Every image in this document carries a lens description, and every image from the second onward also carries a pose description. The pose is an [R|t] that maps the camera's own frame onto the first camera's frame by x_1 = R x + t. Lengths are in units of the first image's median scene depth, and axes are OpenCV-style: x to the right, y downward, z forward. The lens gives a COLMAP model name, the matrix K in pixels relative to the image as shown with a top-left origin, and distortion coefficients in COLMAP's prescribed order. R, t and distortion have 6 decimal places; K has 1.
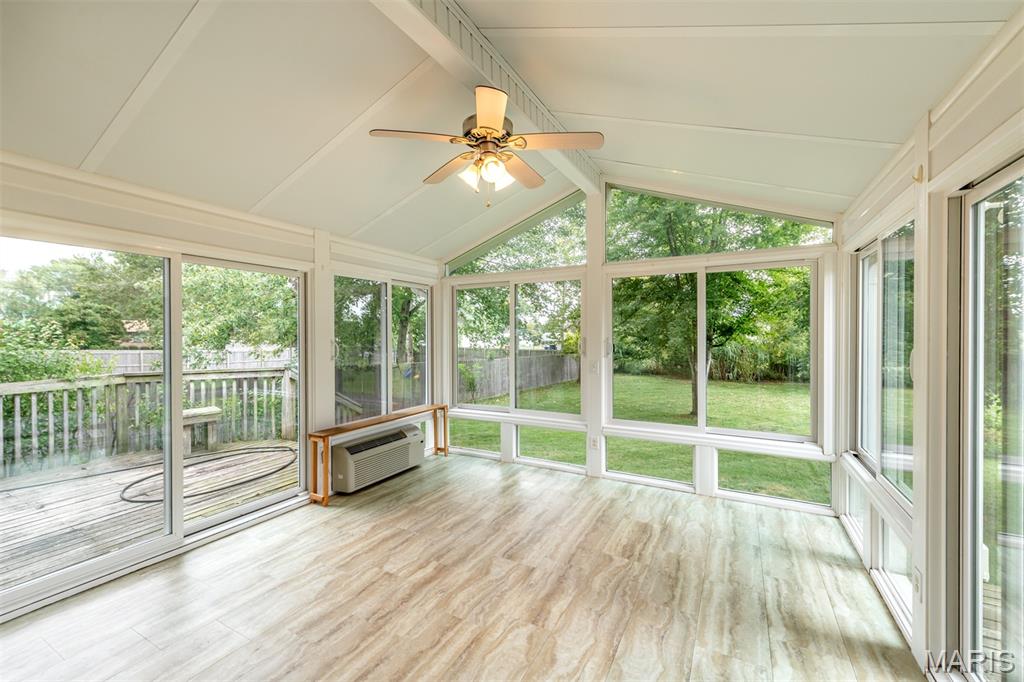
lens RADIAL K [[423.3, 0, 514.2], [0, 423.3, 336.5], [0, 0, 1]] dist [-0.000544, -0.000010]
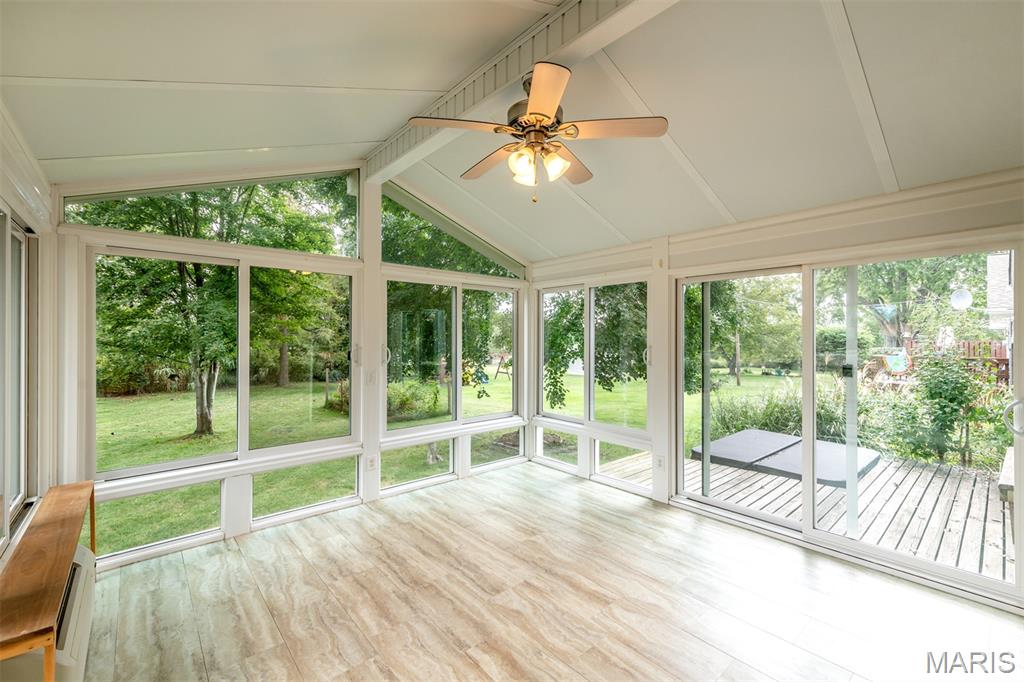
lens RADIAL K [[431.7, 0, 508.0], [0, 431.7, 337.7], [0, 0, 1]] dist [0.011275, -0.002880]
pose [[0.345886, 0.003389, 0.938271, -0.663397], [0.001885, 0.999989, -0.004306, 0.001124], [-0.938275, 0.003258, 0.345875, 0.522599]]
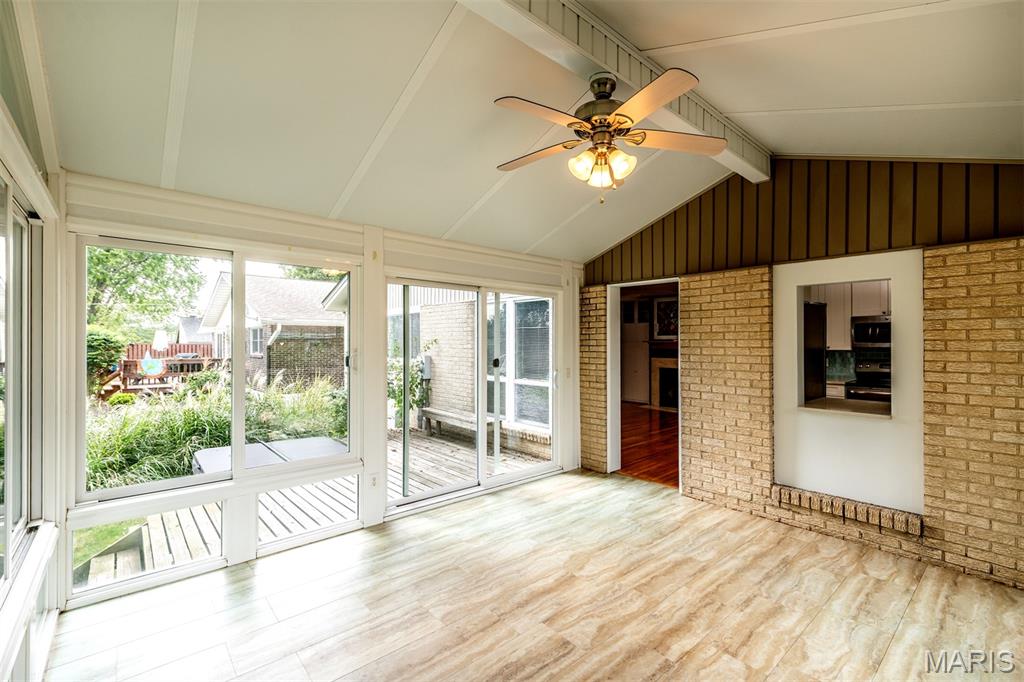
lens RADIAL K [[432.2, 0, 547.1], [0, 432.2, 342.5], [0, 0, 1]] dist [0.004236, -0.000178]
pose [[-0.945962, 0.002288, 0.324270, -0.174986], [0.003520, 0.999989, 0.003214, 0.001470], [-0.324259, 0.004181, -0.945959, 1.342749]]
